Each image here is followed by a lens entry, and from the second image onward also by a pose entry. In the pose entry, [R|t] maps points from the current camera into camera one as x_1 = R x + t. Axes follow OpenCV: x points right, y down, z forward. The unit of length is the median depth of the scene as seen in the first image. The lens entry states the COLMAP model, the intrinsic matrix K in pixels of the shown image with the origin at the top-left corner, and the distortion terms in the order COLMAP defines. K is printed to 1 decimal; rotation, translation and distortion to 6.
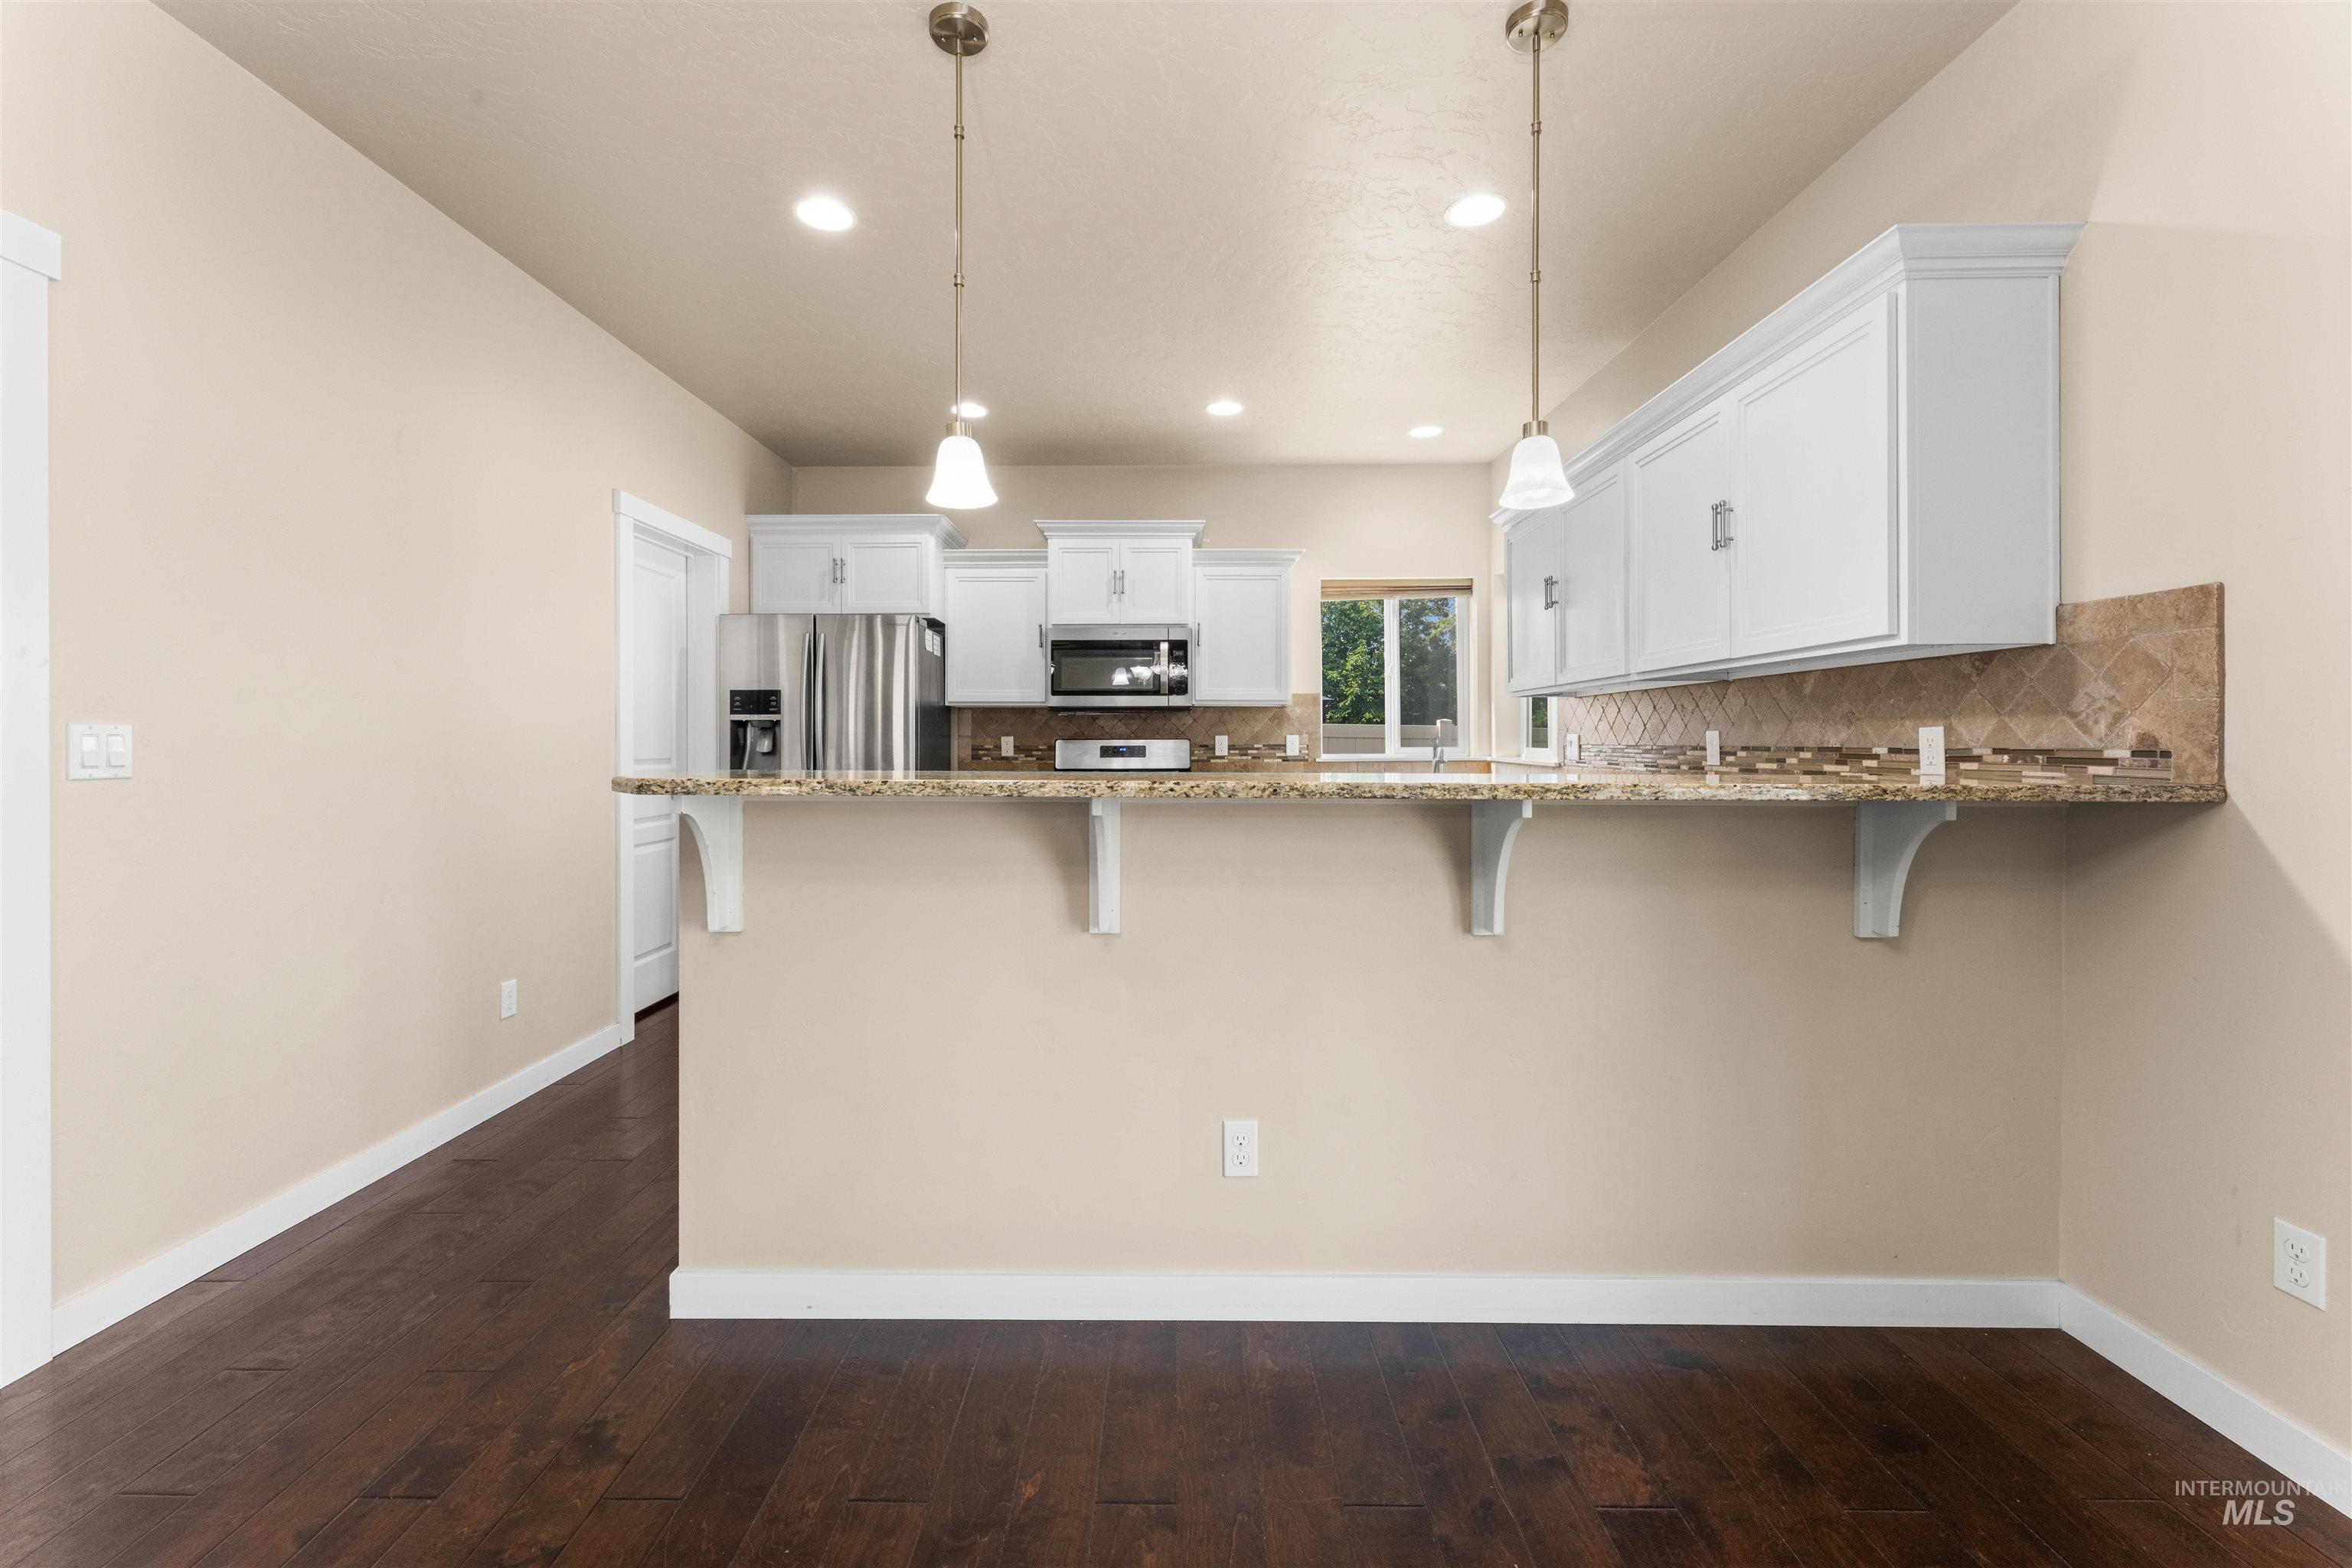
lens RADIAL K [[953.5, 0, 1166.9], [0, 953.5, 742.1], [0, 0, 1]] dist [0.001876, -0.000706]
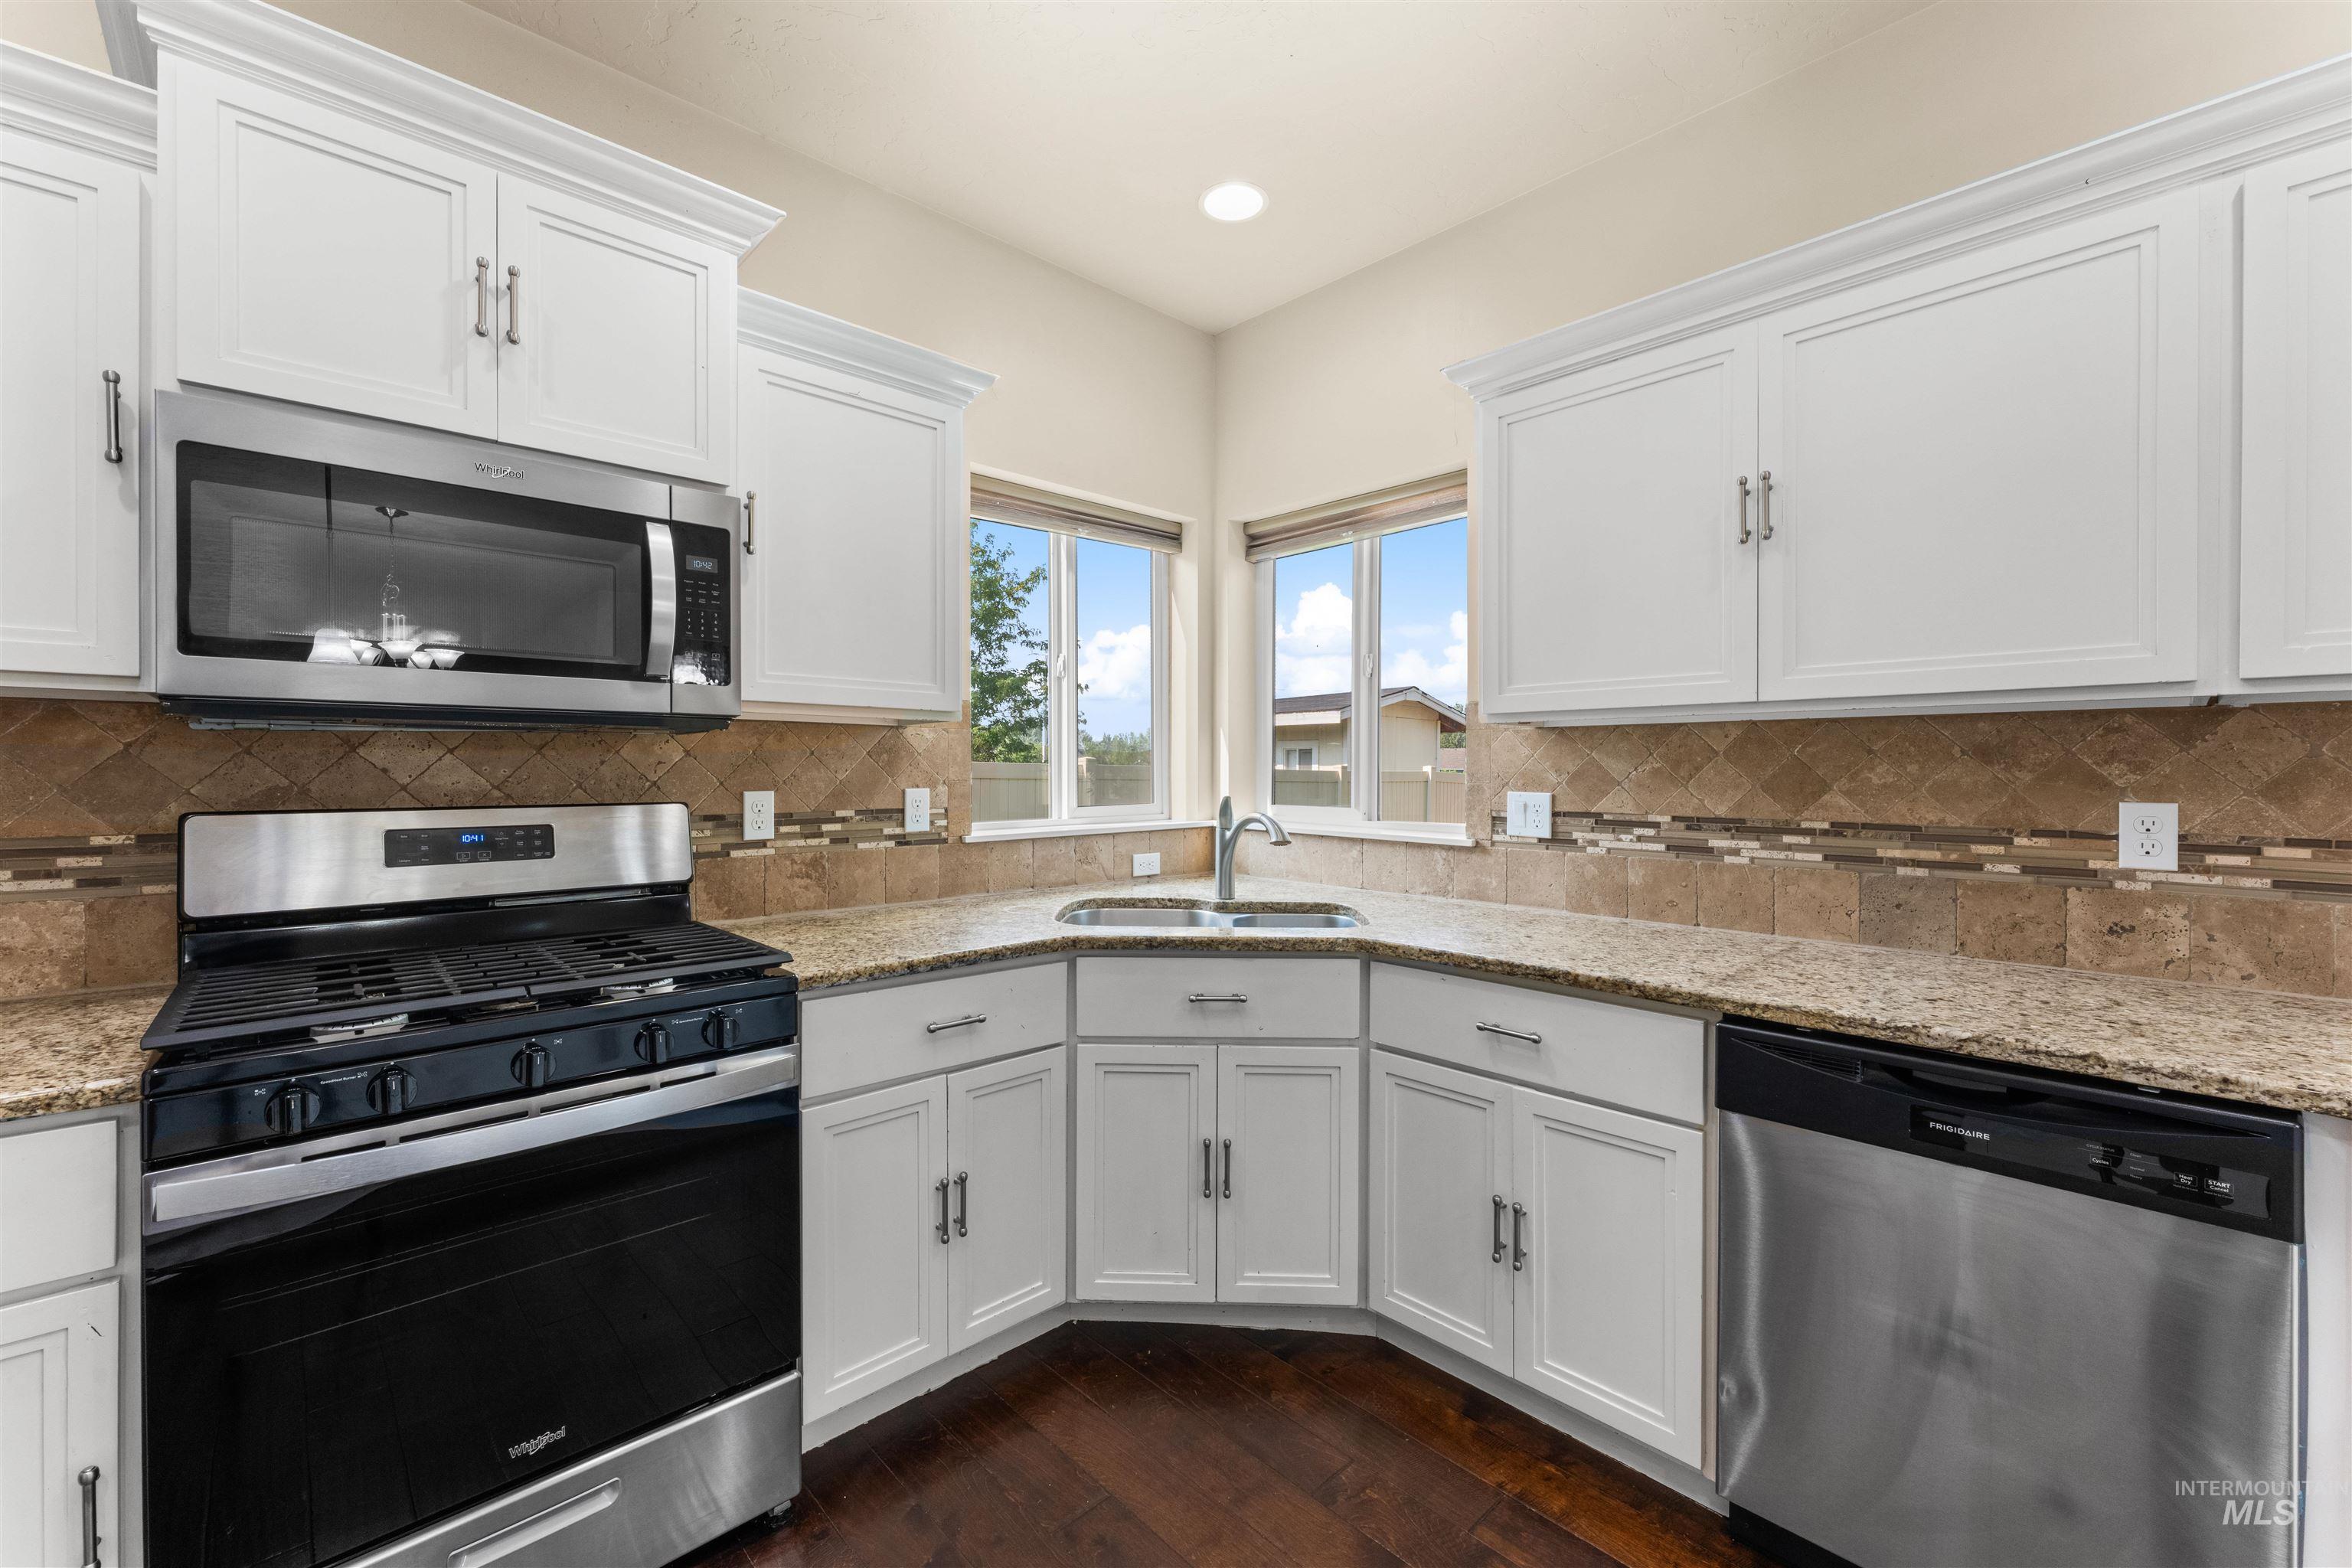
lens RADIAL K [[938.4, 0, 1170.1], [0, 938.4, 773.8], [0, 0, 1]] dist [0.001297, -0.002339]
pose [[0.726326, -0.001021, 0.687350, -0.110444], [-0.003021, 0.999984, 0.004677, -0.019944], [-0.687344, -0.005474, 0.726311, 0.692132]]
